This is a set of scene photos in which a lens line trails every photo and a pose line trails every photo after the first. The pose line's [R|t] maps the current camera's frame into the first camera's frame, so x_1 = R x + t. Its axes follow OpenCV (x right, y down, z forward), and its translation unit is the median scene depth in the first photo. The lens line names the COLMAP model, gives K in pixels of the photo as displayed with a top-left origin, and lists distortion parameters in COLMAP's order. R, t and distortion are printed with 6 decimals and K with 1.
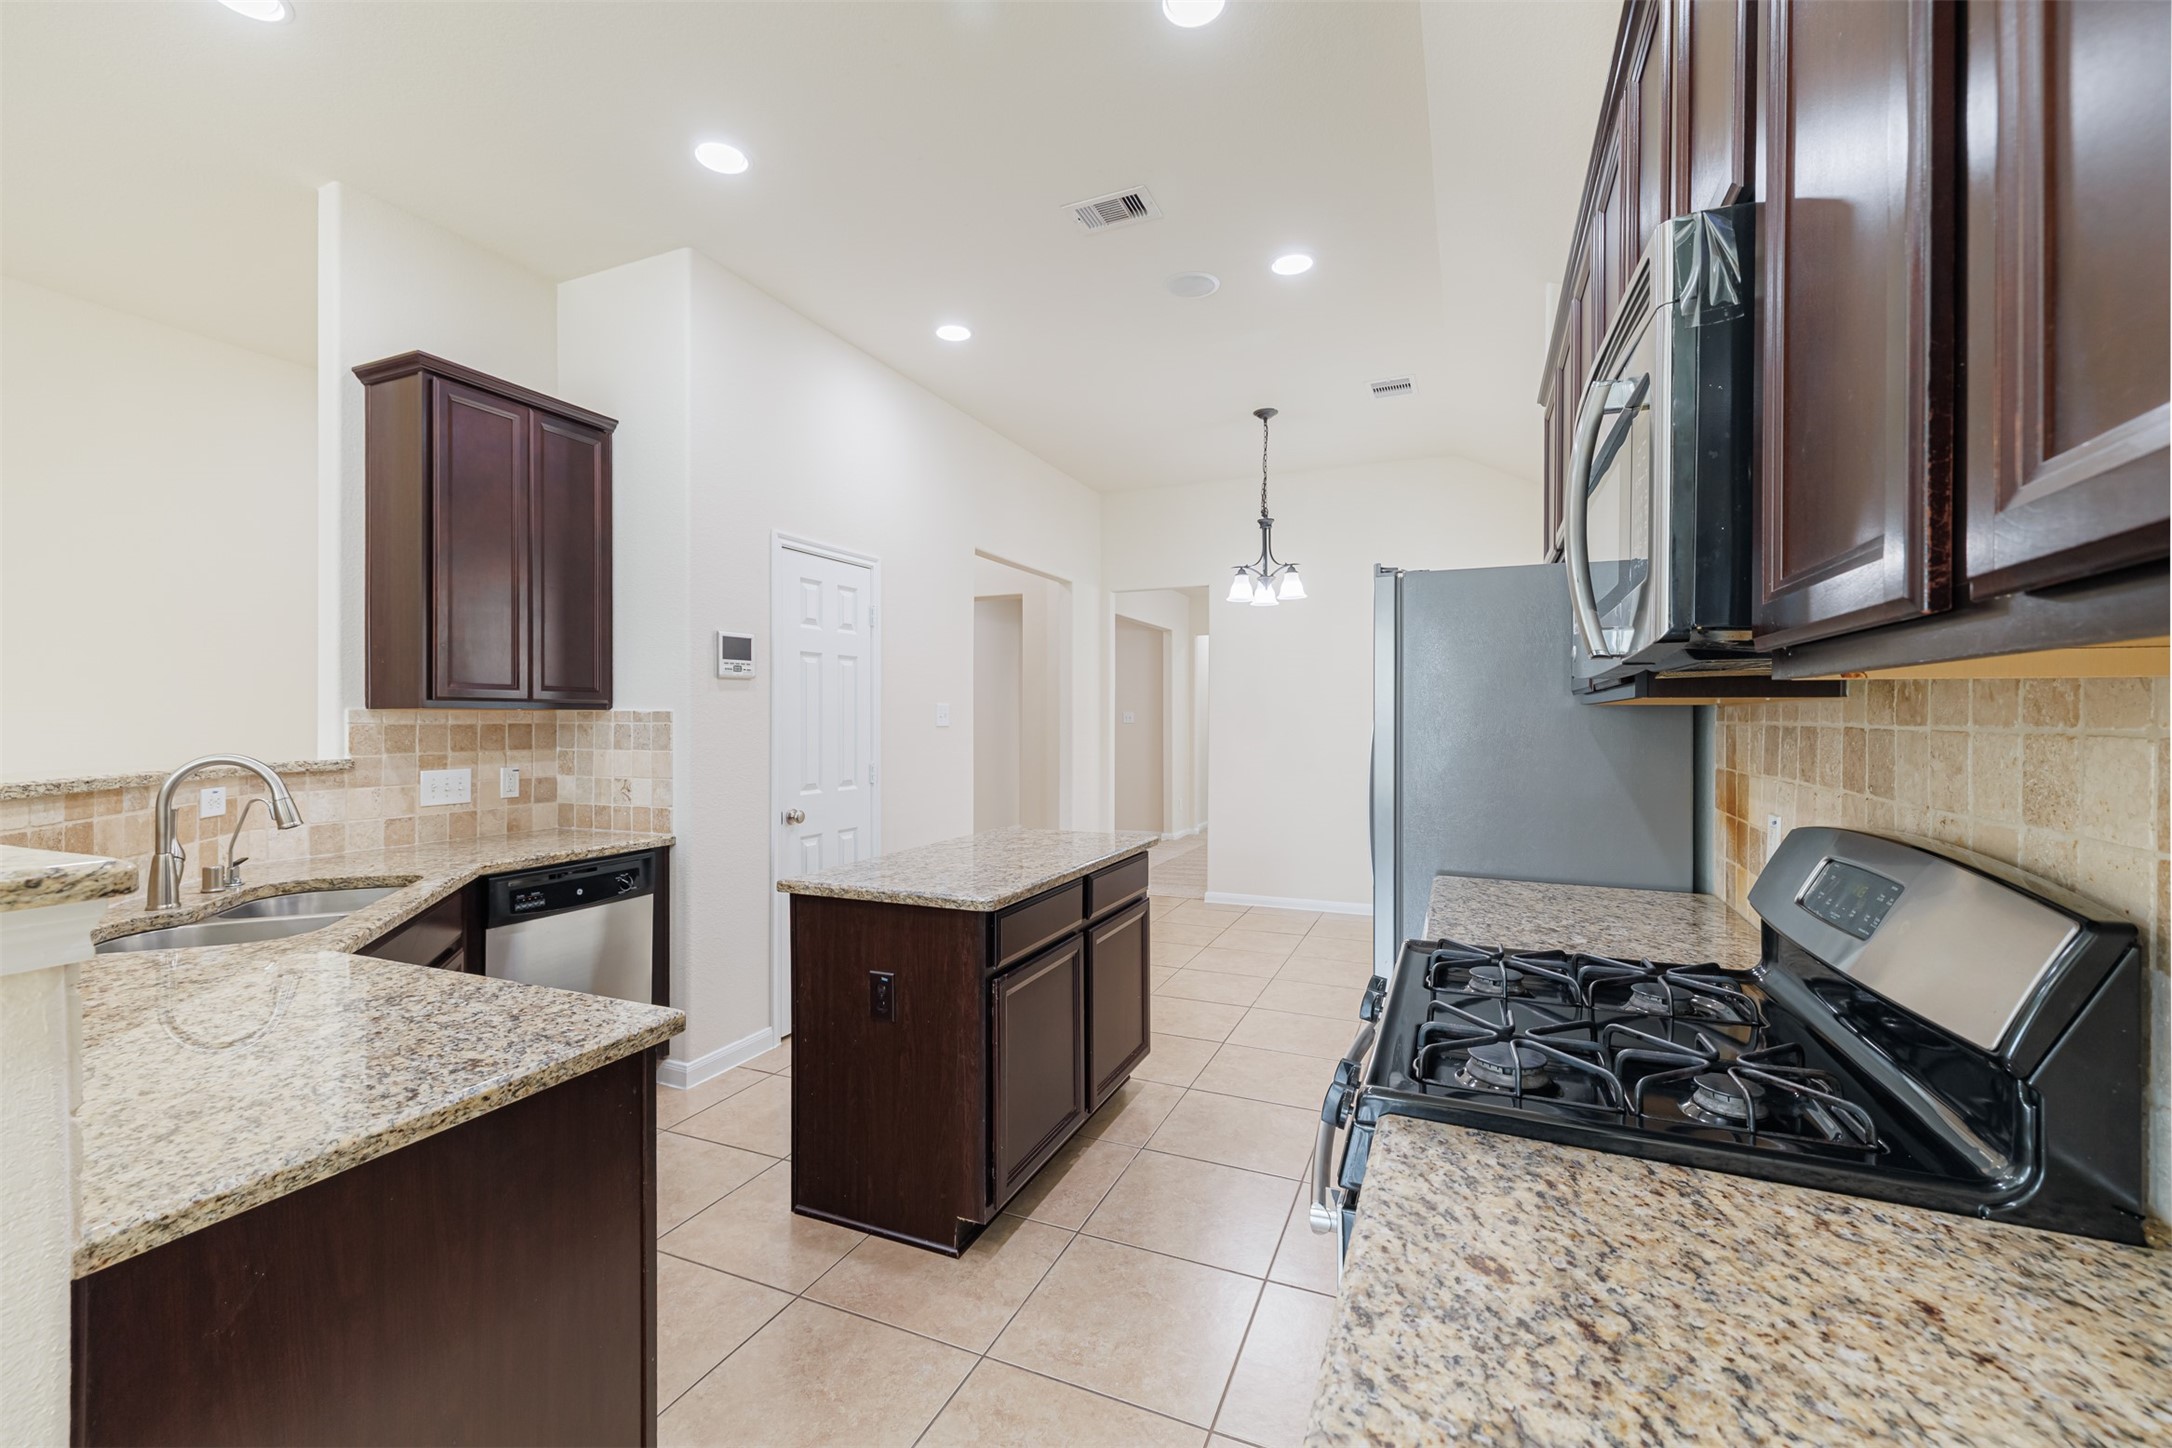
lens RADIAL K [[899.1, 0, 1071.2], [0, 899.1, 707.9], [0, 0, 1]] dist [0.008427, -0.000384]
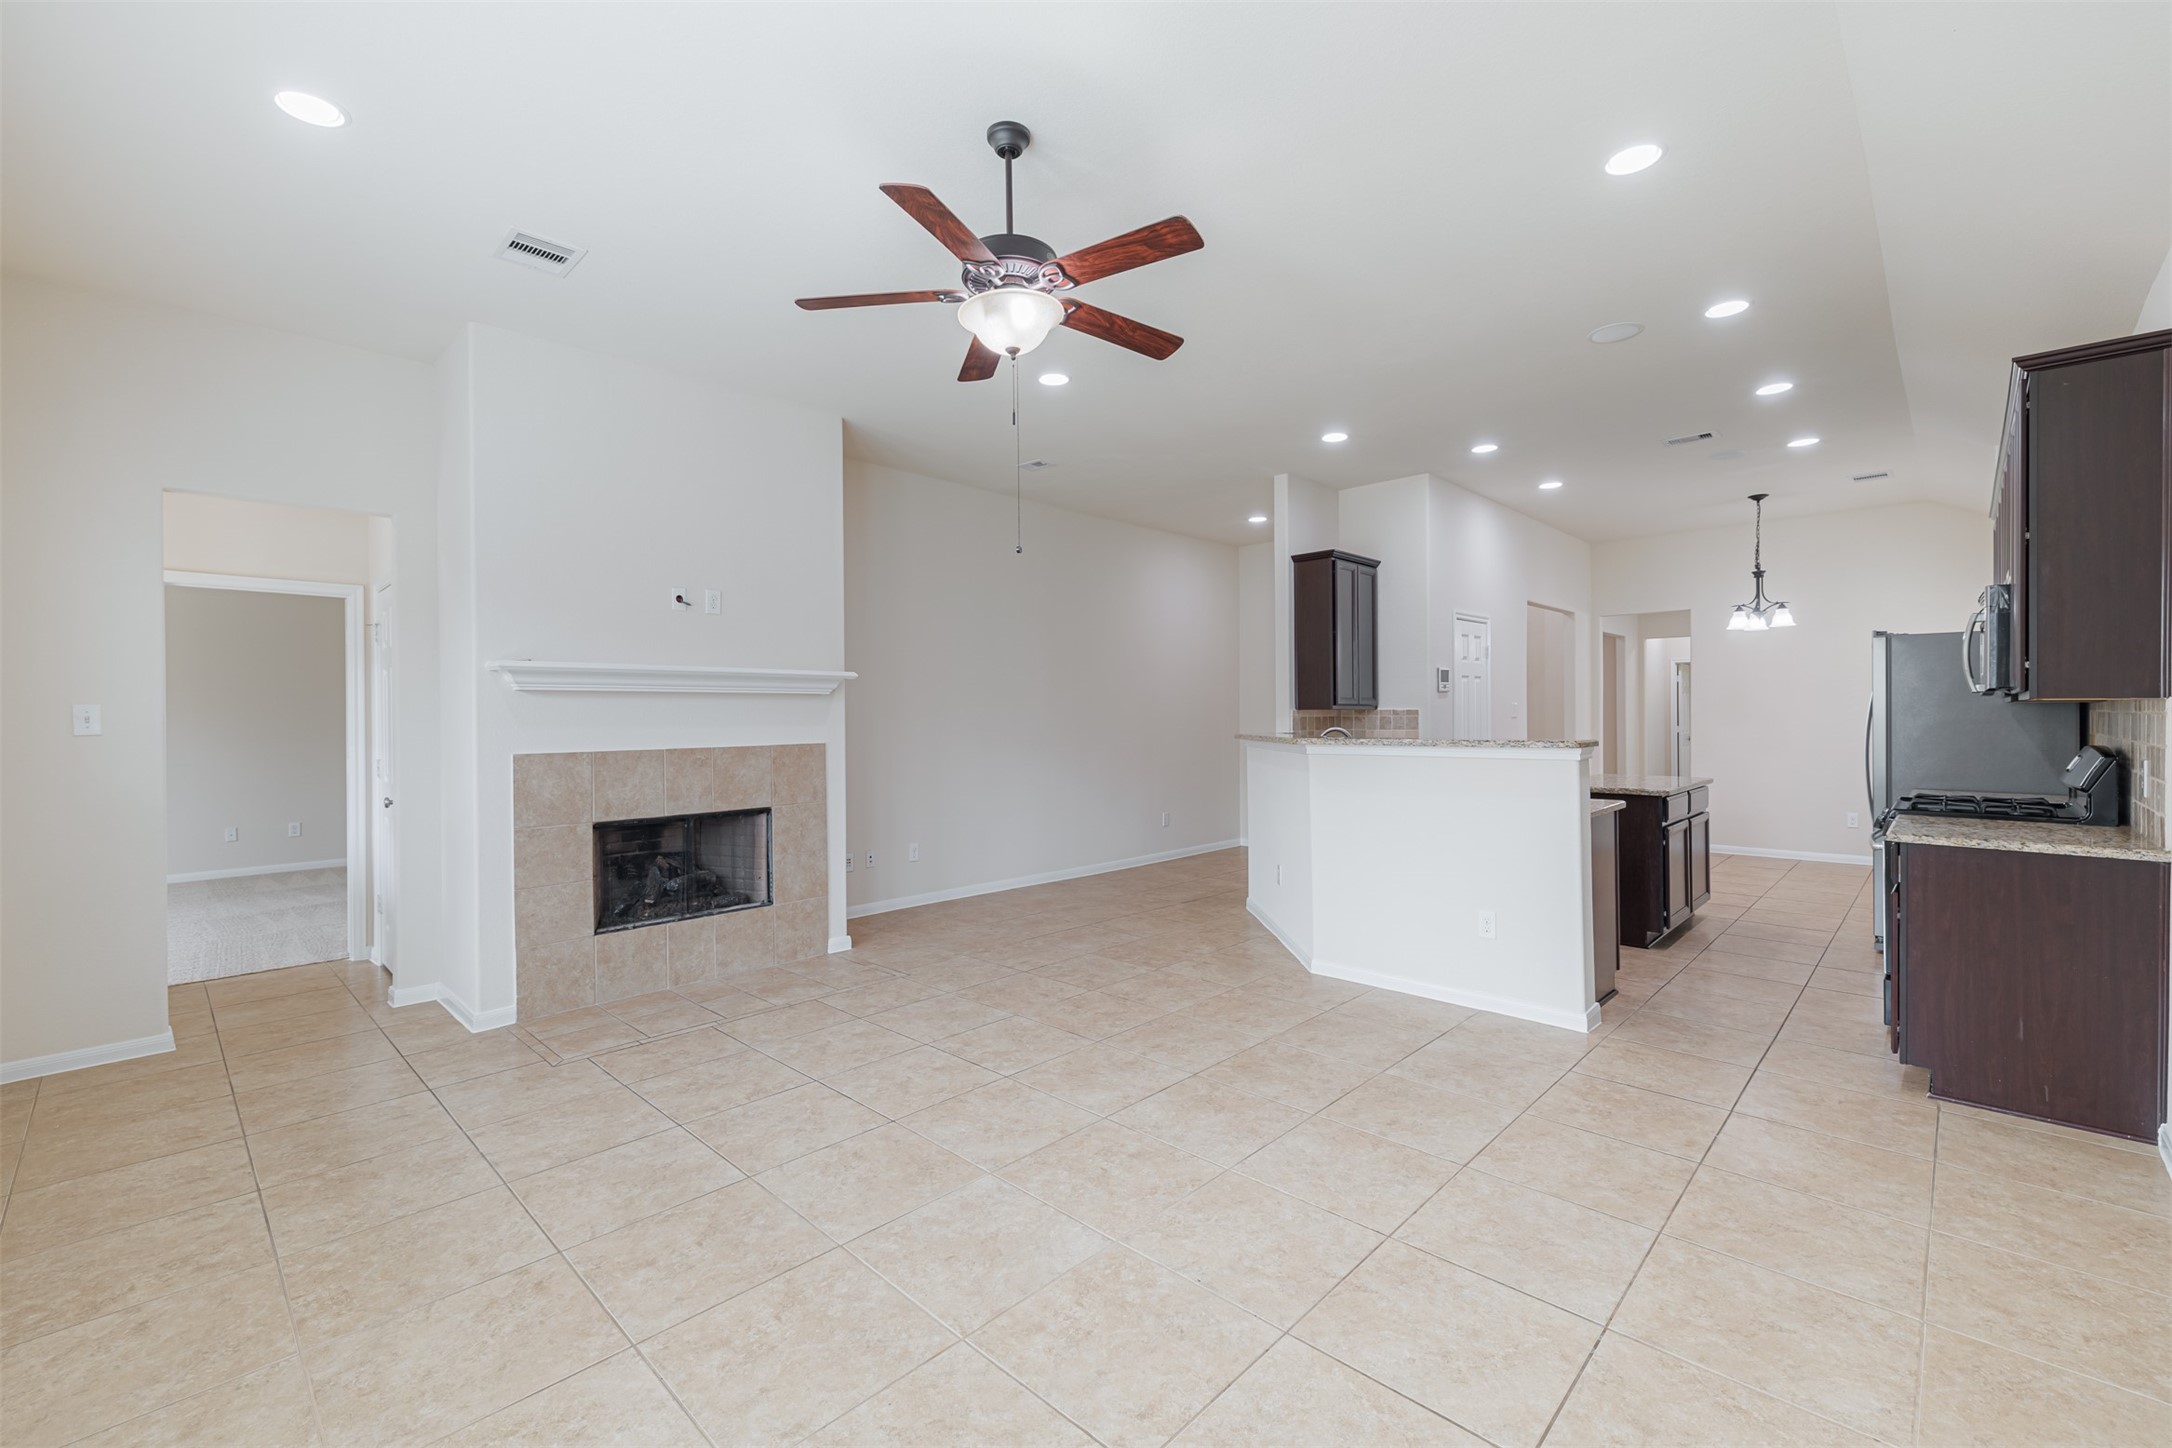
lens RADIAL K [[899.1, 0, 1071.2], [0, 899.1, 707.9], [0, 0, 1]] dist [0.008427, -0.000384]
pose [[0.935827, -0.007635, -0.352376, -0.438501], [0.010085, 0.999936, 0.005117, -0.016625], [0.352314, -0.008342, 0.935845, -1.057339]]
